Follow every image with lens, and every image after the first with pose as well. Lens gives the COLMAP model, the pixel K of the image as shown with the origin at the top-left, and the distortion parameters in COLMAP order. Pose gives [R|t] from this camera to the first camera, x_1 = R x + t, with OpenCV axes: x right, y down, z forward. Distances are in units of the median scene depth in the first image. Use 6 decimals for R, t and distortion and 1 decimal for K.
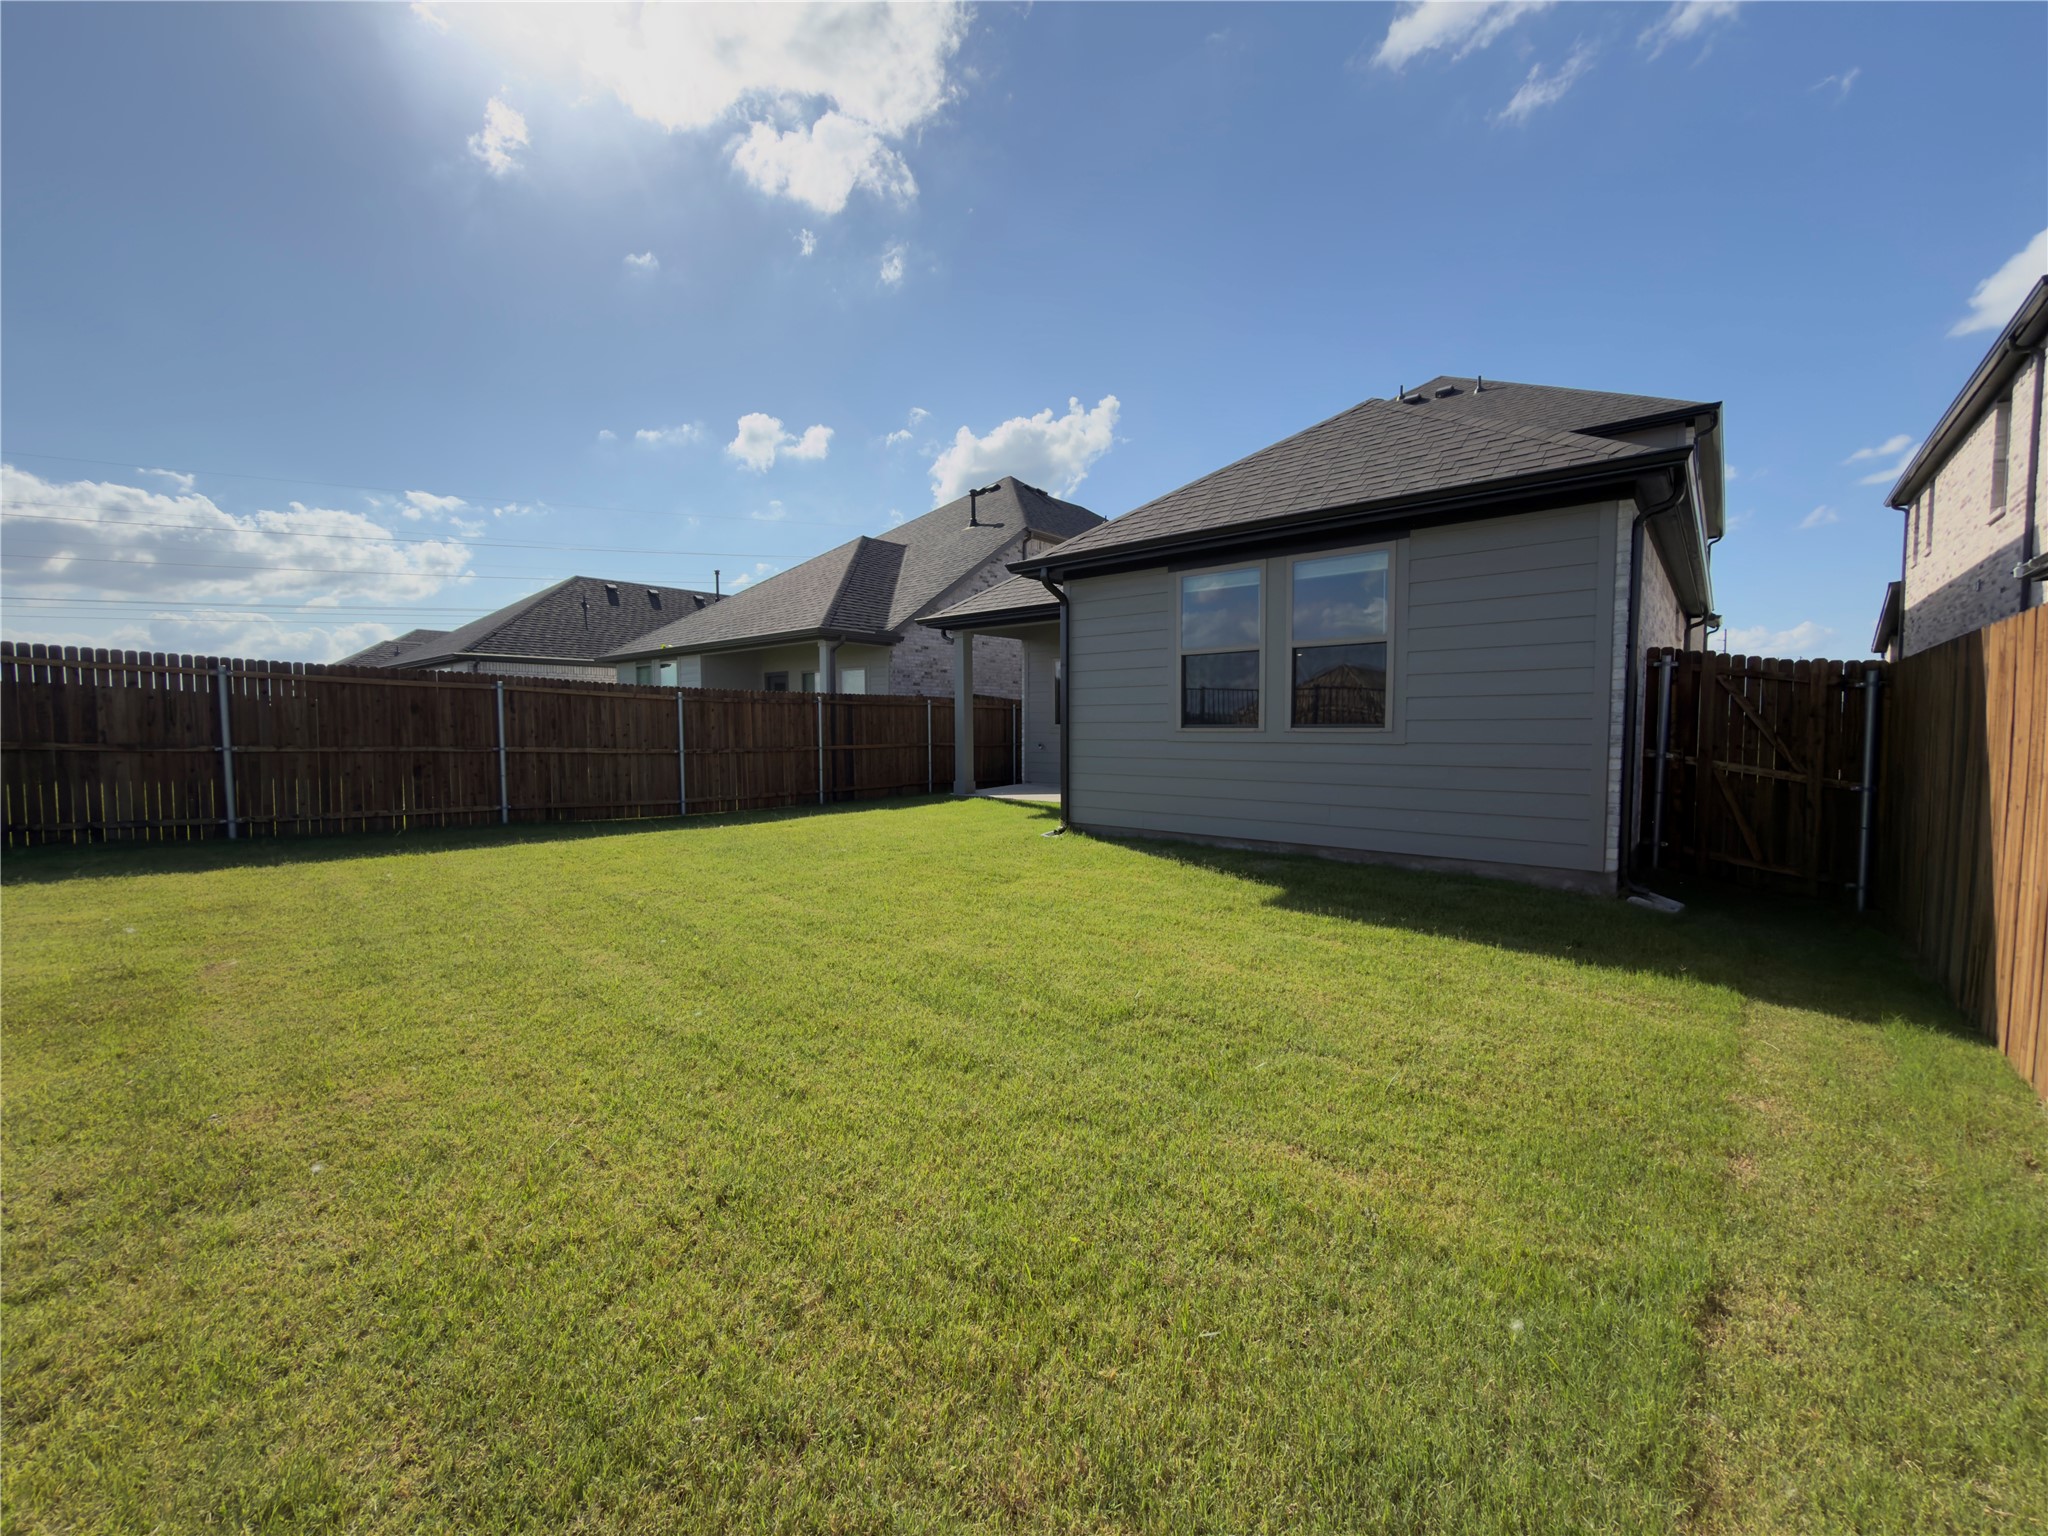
lens RADIAL K [[817.7, 0, 1024.4], [0, 817.7, 775.1], [0, 0, 1]] dist [0.000188, 0.000119]
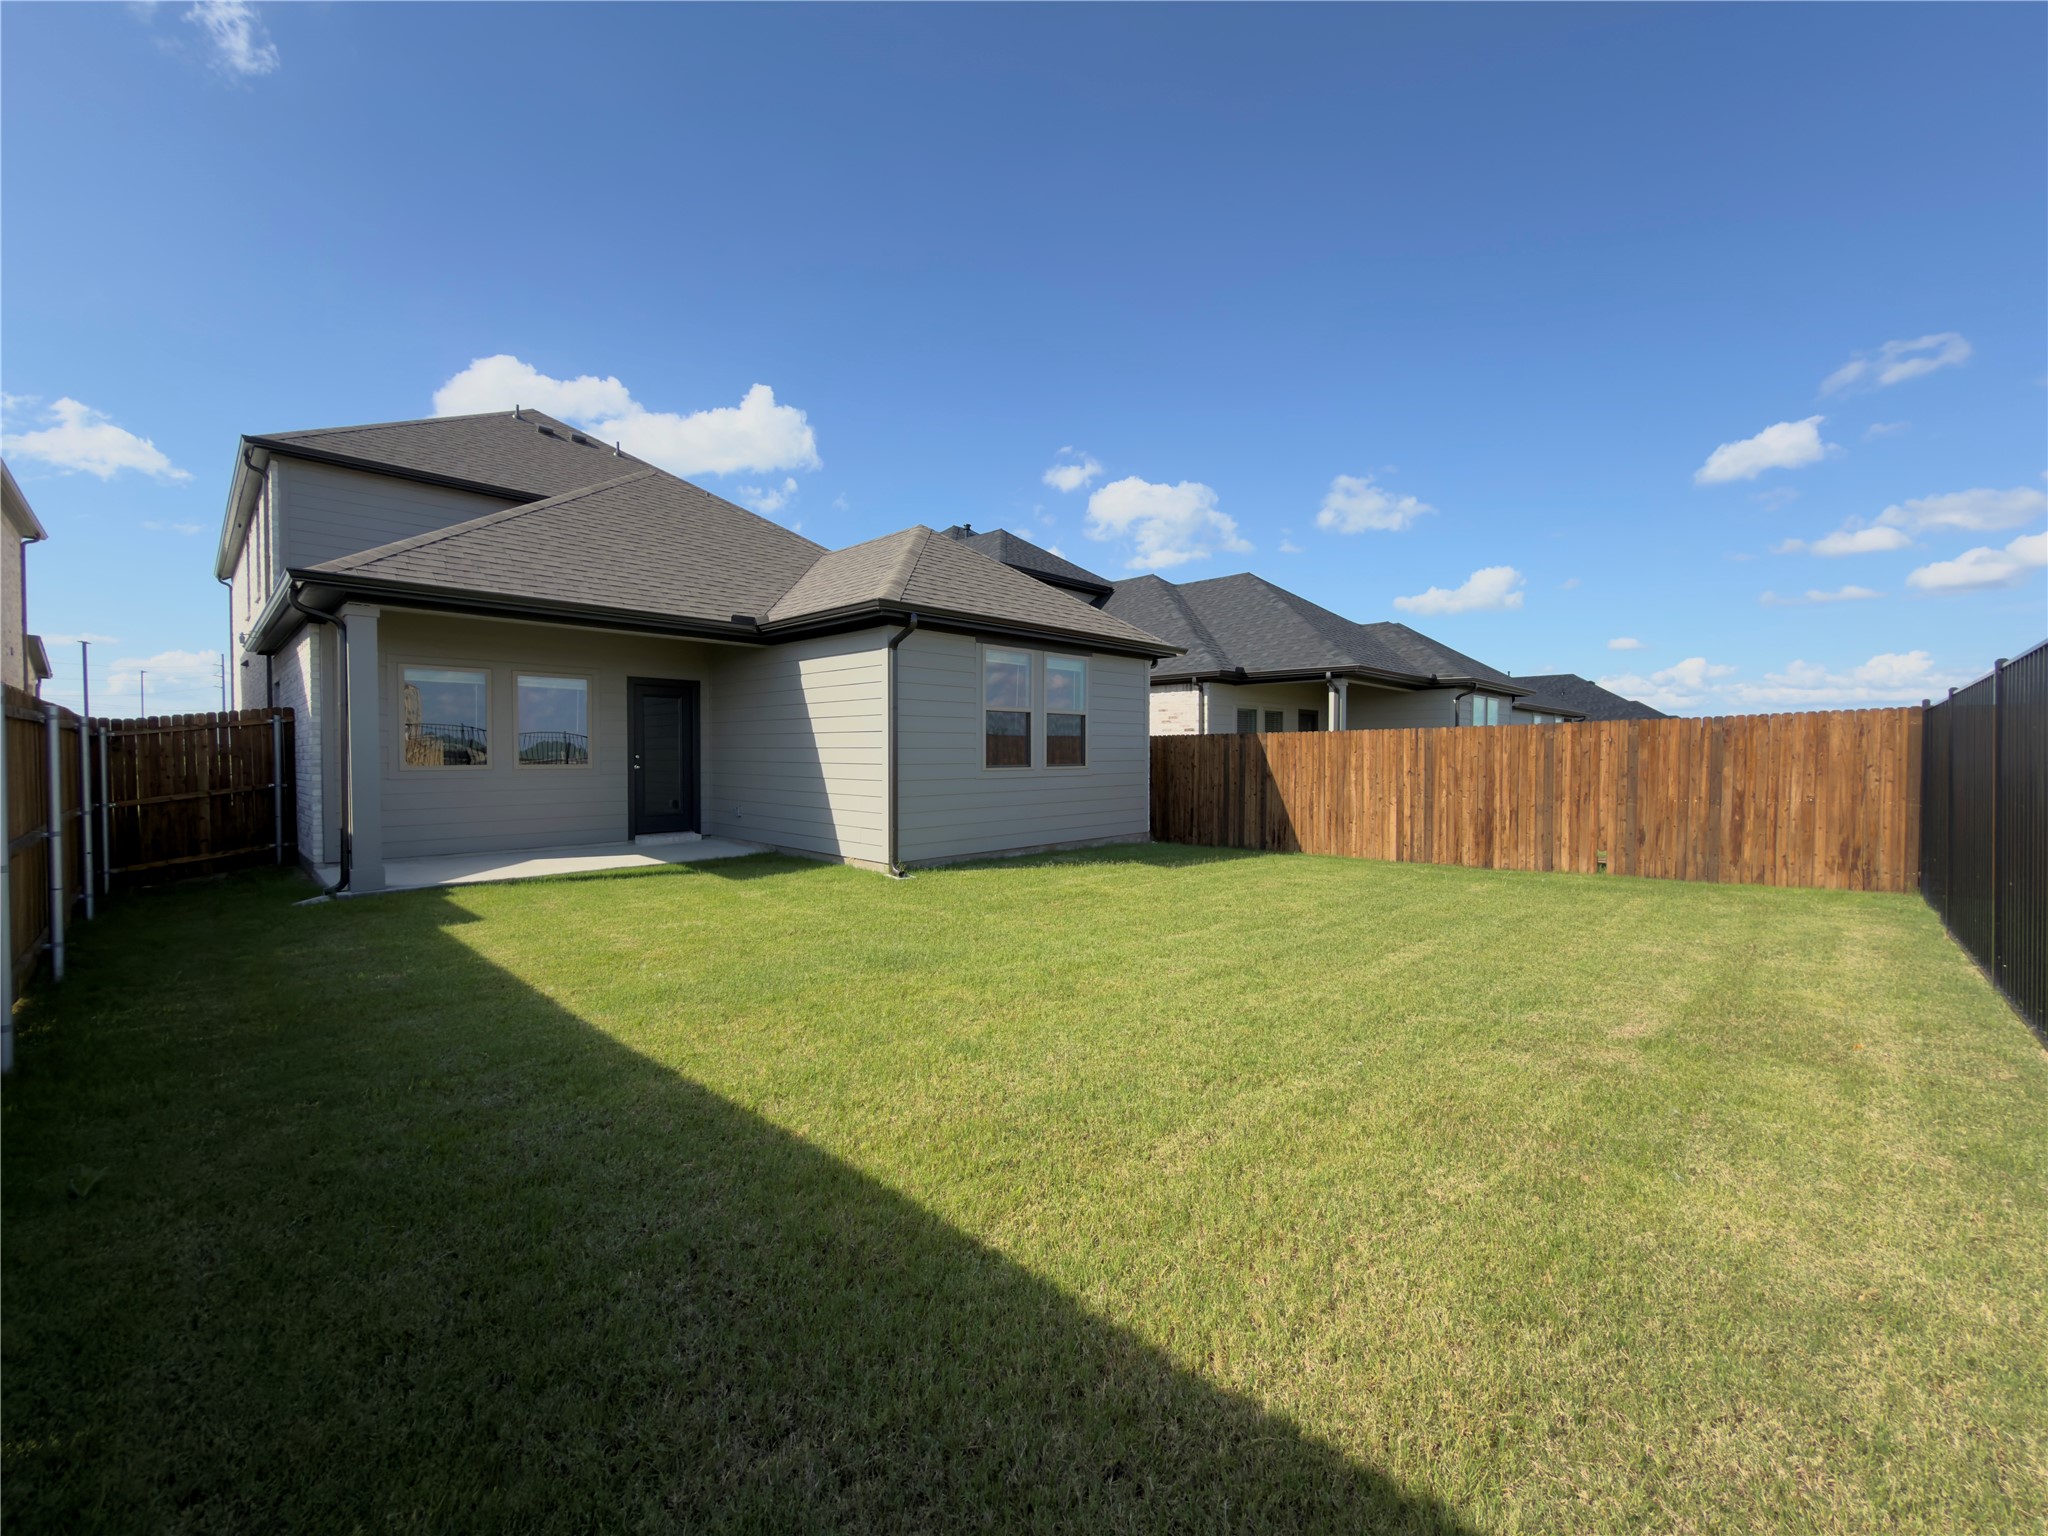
lens RADIAL K [[817.7, 0, 1024.7], [0, 817.7, 764.3], [0, 0, 1]] dist [0.000188, 0.000119]
pose [[0.049233, -0.014516, 0.998682, -1.184368], [0.052884, 0.998530, 0.011907, -0.082399], [-0.997386, 0.052228, 0.049928, 0.981694]]
